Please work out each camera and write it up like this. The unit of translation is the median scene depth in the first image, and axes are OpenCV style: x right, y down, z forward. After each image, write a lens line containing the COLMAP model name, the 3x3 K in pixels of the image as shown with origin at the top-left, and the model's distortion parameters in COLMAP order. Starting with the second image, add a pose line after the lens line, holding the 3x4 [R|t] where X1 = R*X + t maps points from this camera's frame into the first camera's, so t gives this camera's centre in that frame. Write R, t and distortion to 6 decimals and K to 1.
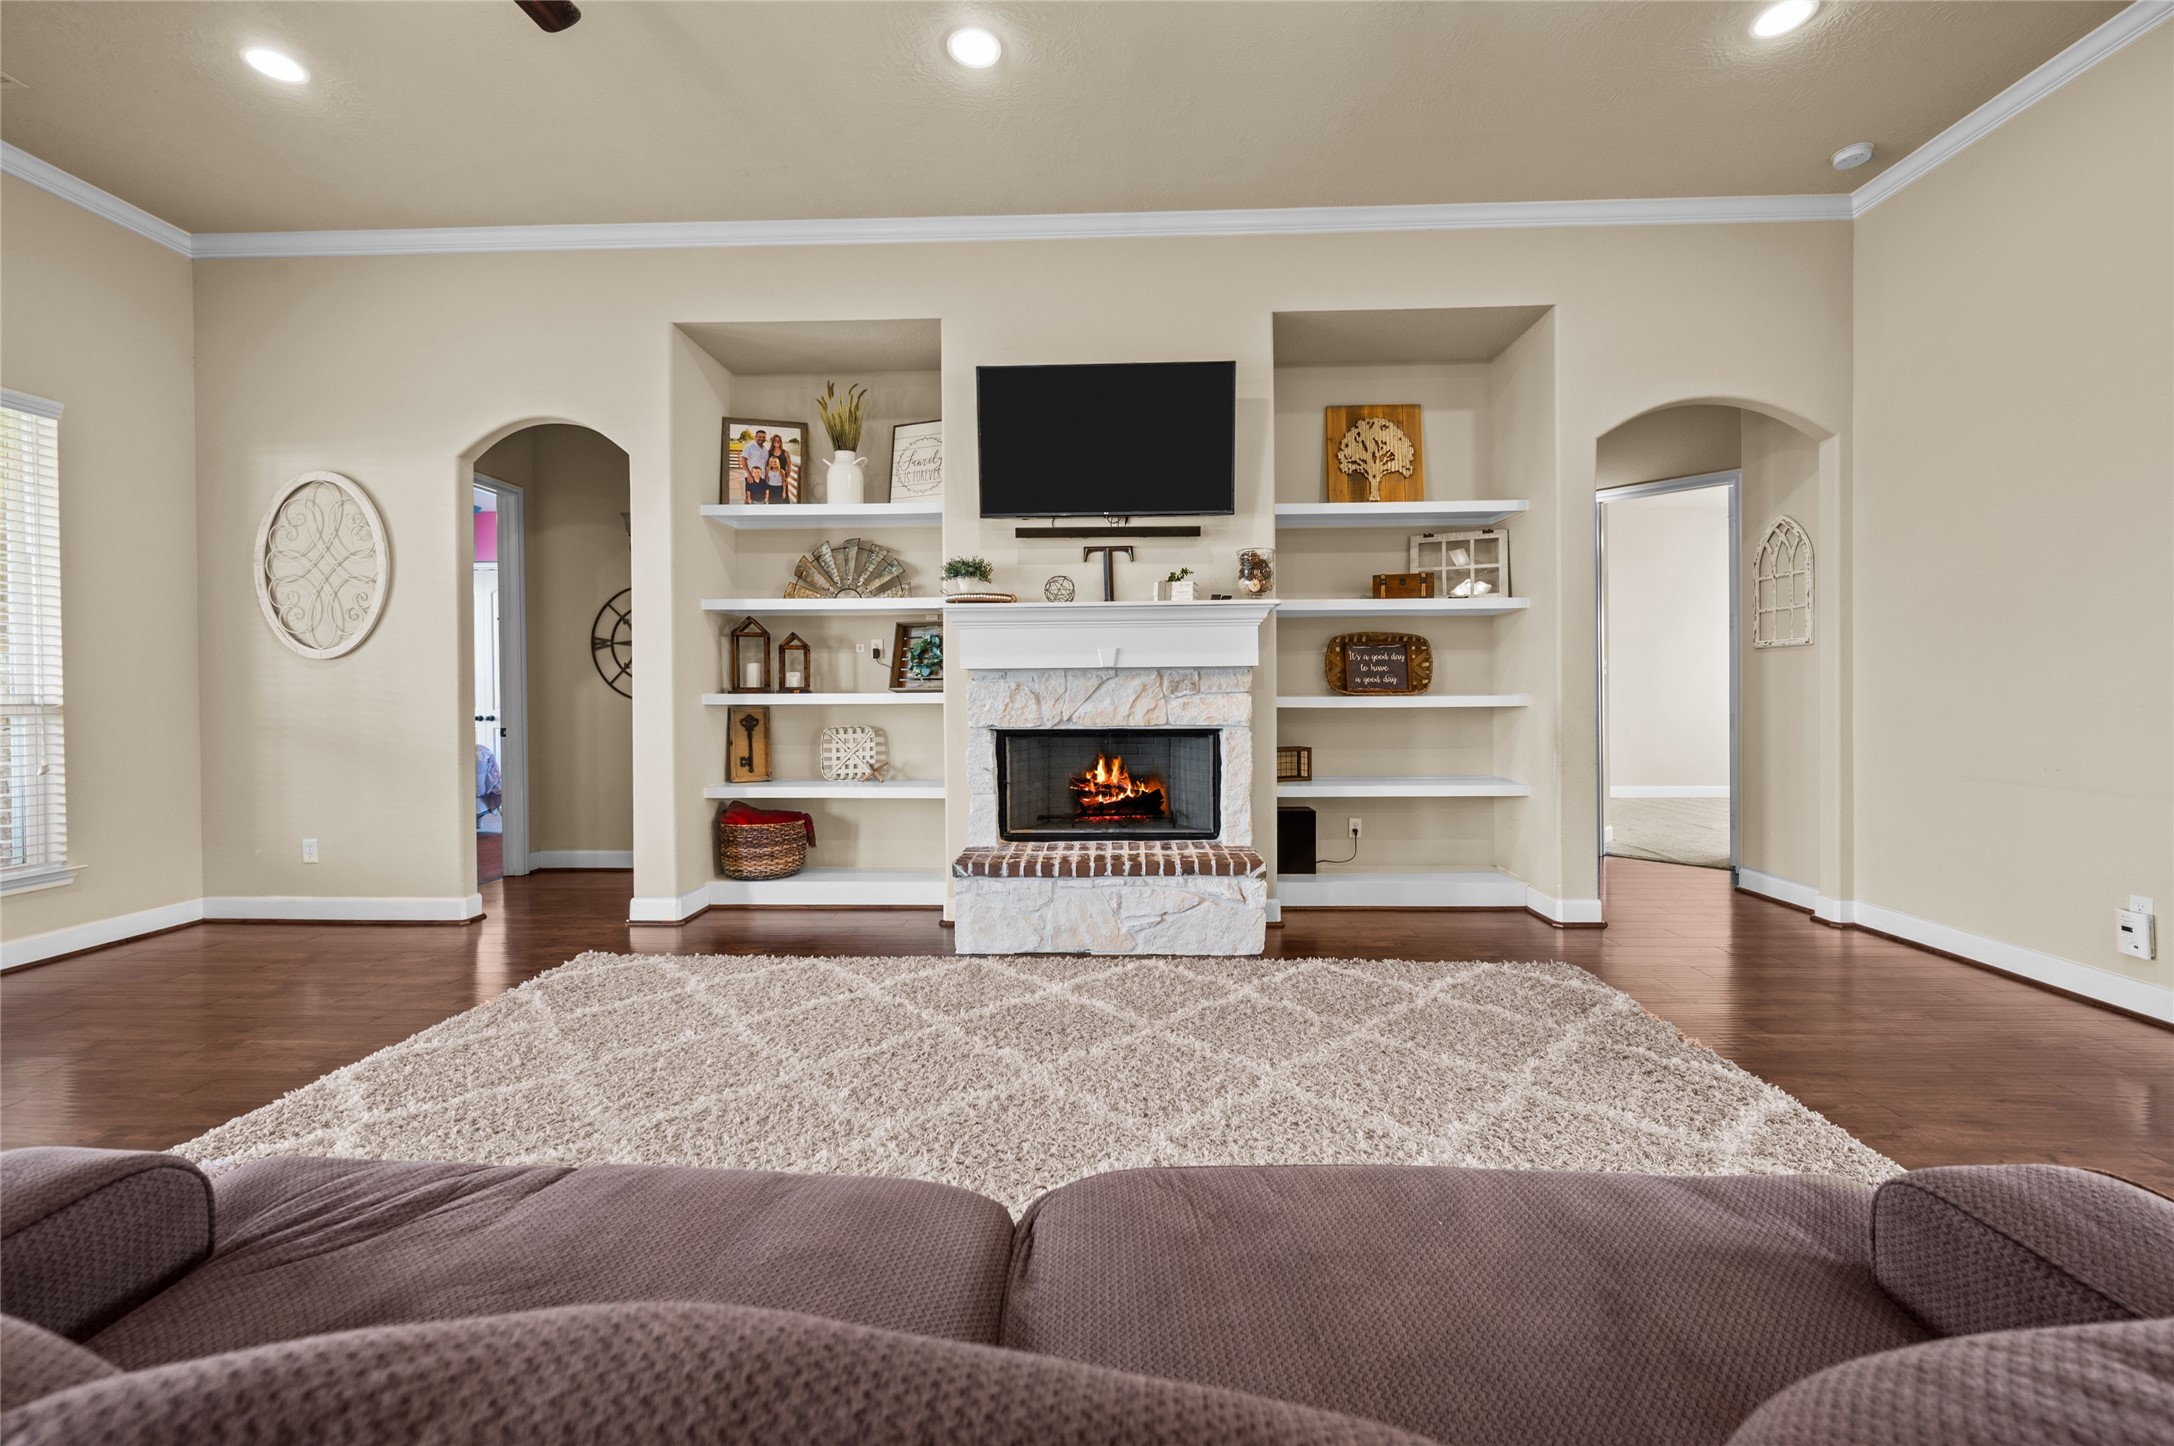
lens RADIAL K [[868.9, 0, 1084.3], [0, 868.9, 694.4], [0, 0, 1]] dist [0.001266, 0.000052]
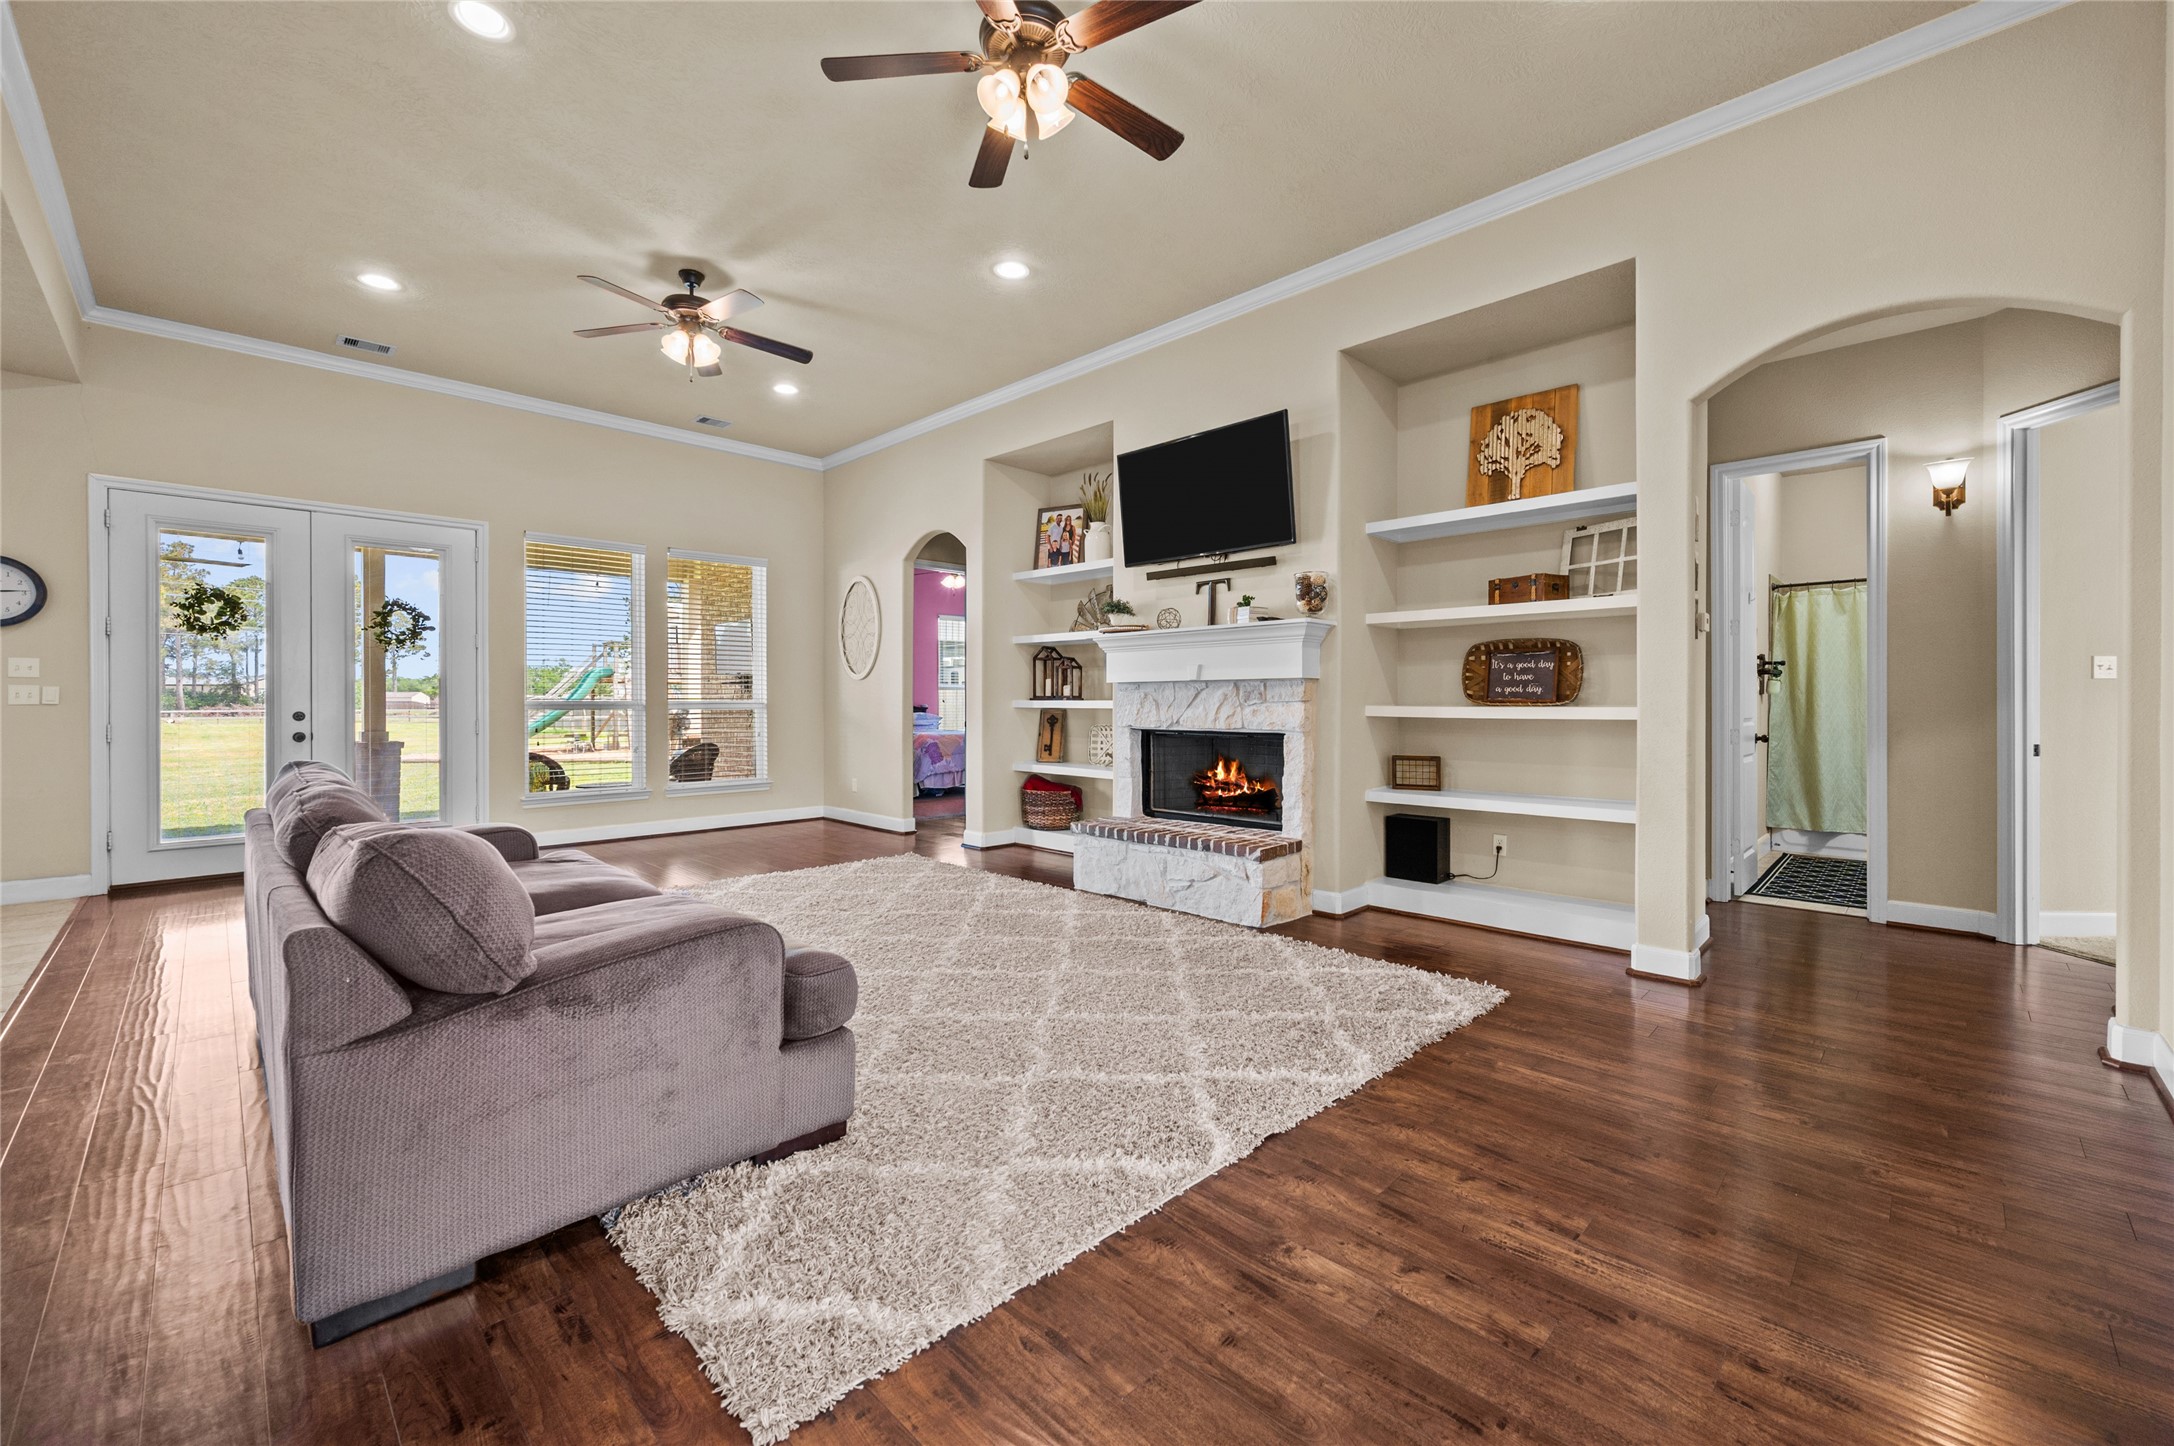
lens RADIAL K [[868.9, 0, 1084.3], [0, 868.9, 694.4], [0, 0, 1]] dist [0.001266, 0.000052]
pose [[0.733095, 0.001448, -0.680124, 0.677932], [-0.007050, 0.999960, -0.005470, -0.003006], [0.680089, 0.008805, 0.733076, -0.007378]]
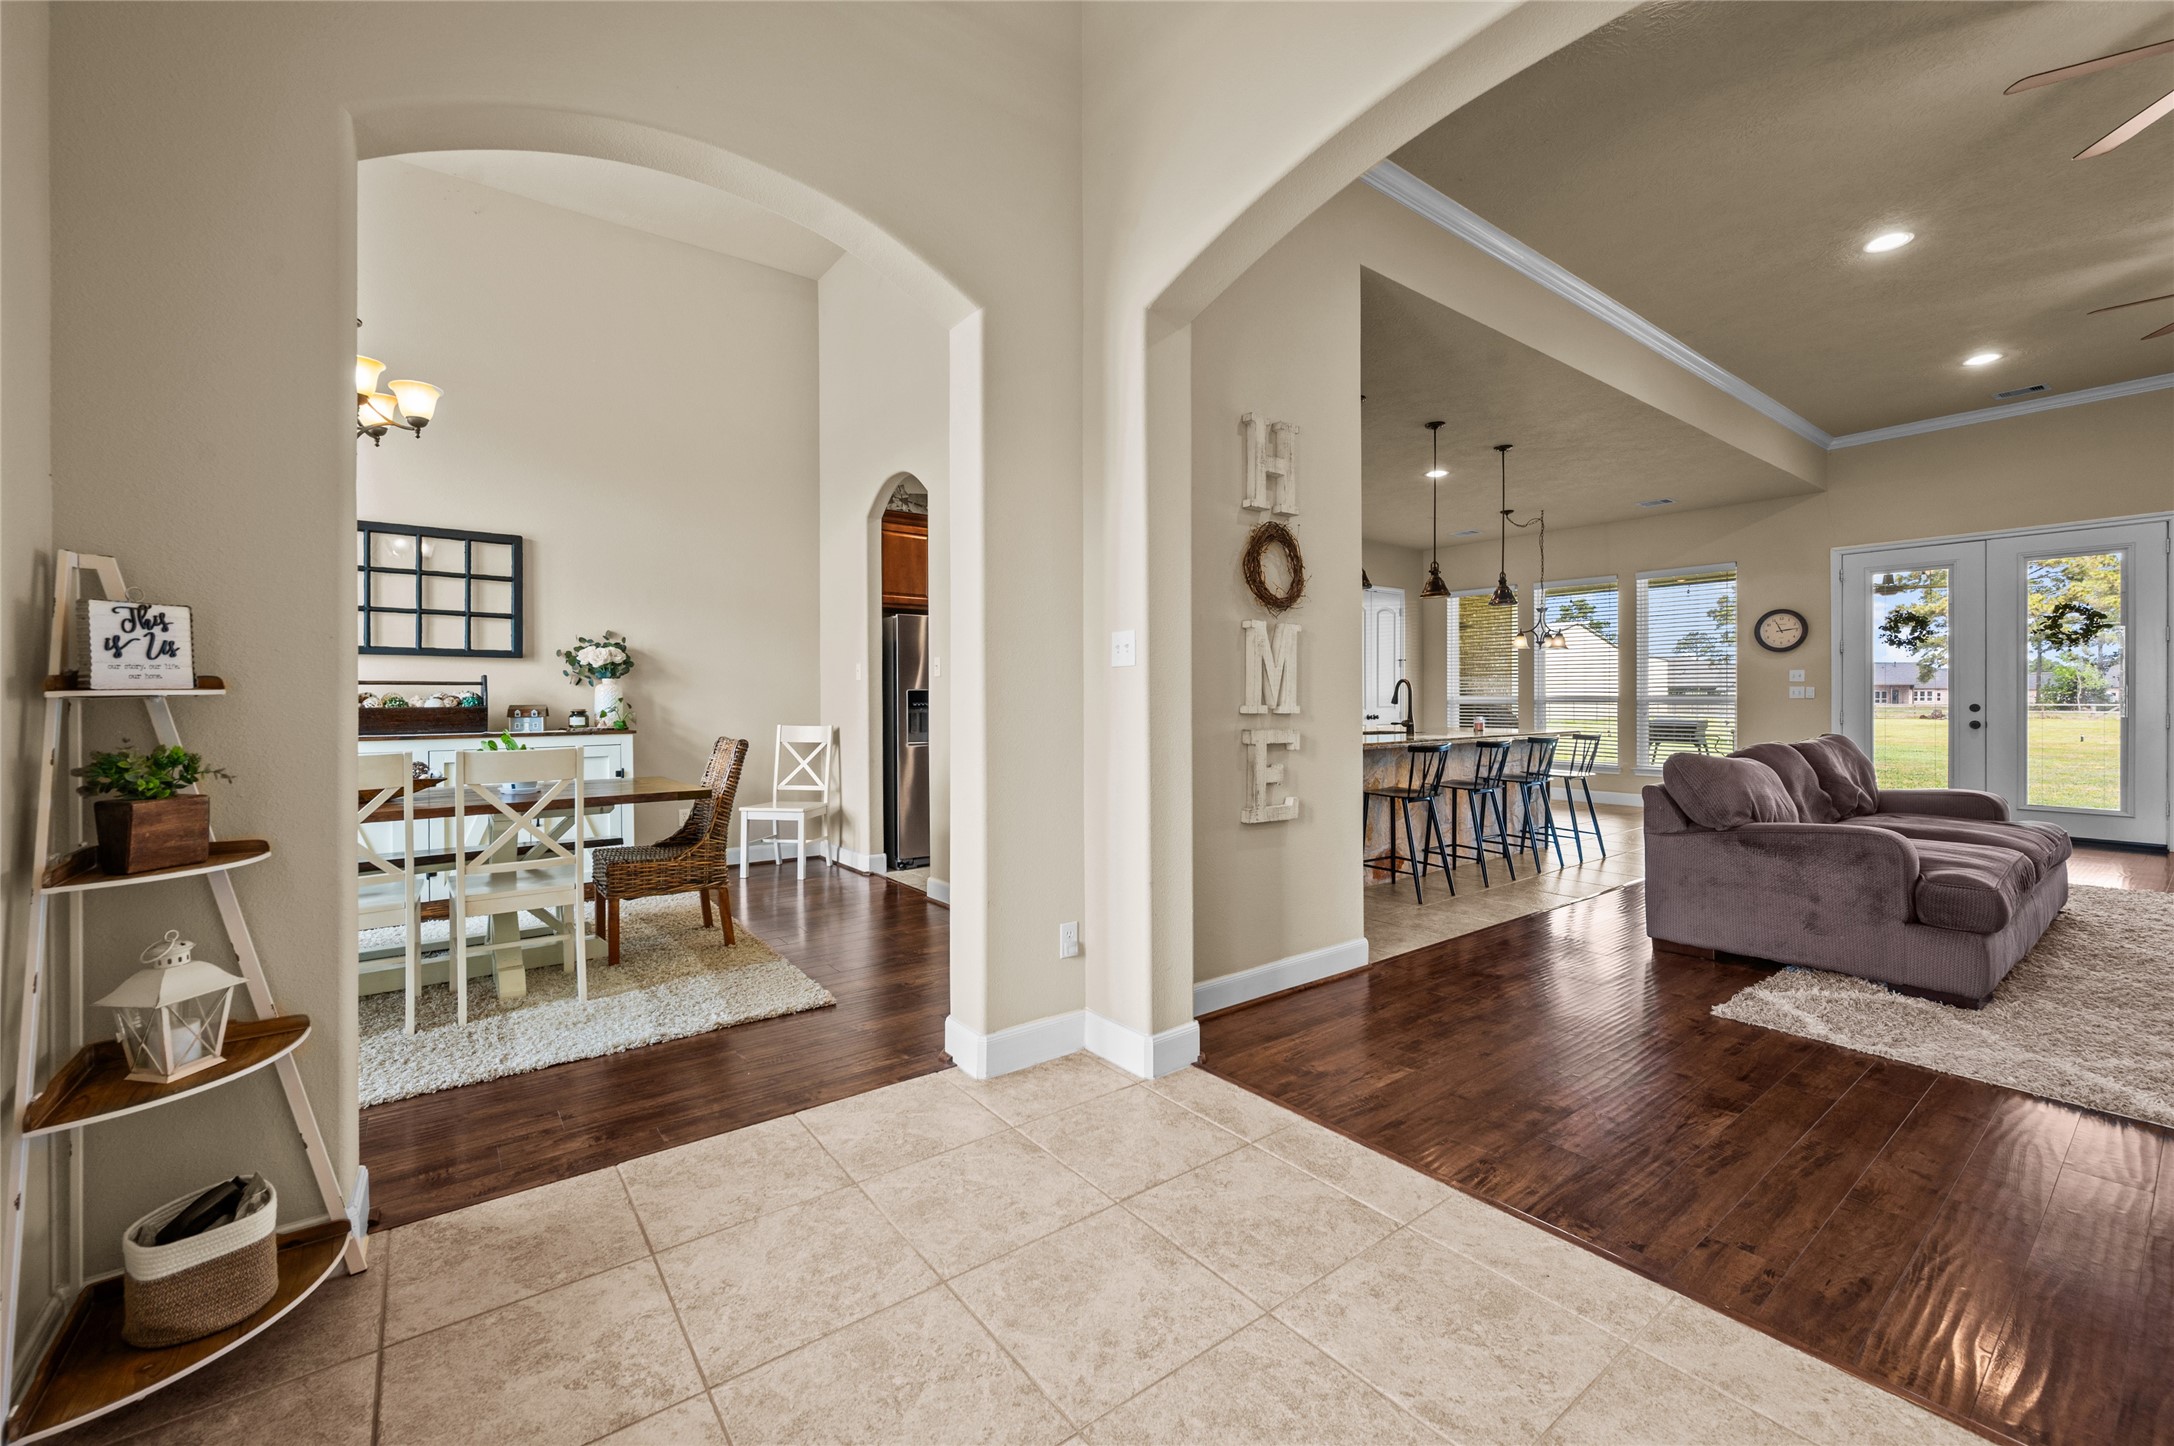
lens RADIAL K [[868.9, 0, 1084.3], [0, 868.9, 694.4], [0, 0, 1]] dist [0.001266, 0.000052]
pose [[-0.777957, 0.006256, -0.628287, 1.202173], [0.006632, 0.999976, 0.001745, -0.007797], [0.628283, -0.002809, -0.777980, 0.348853]]
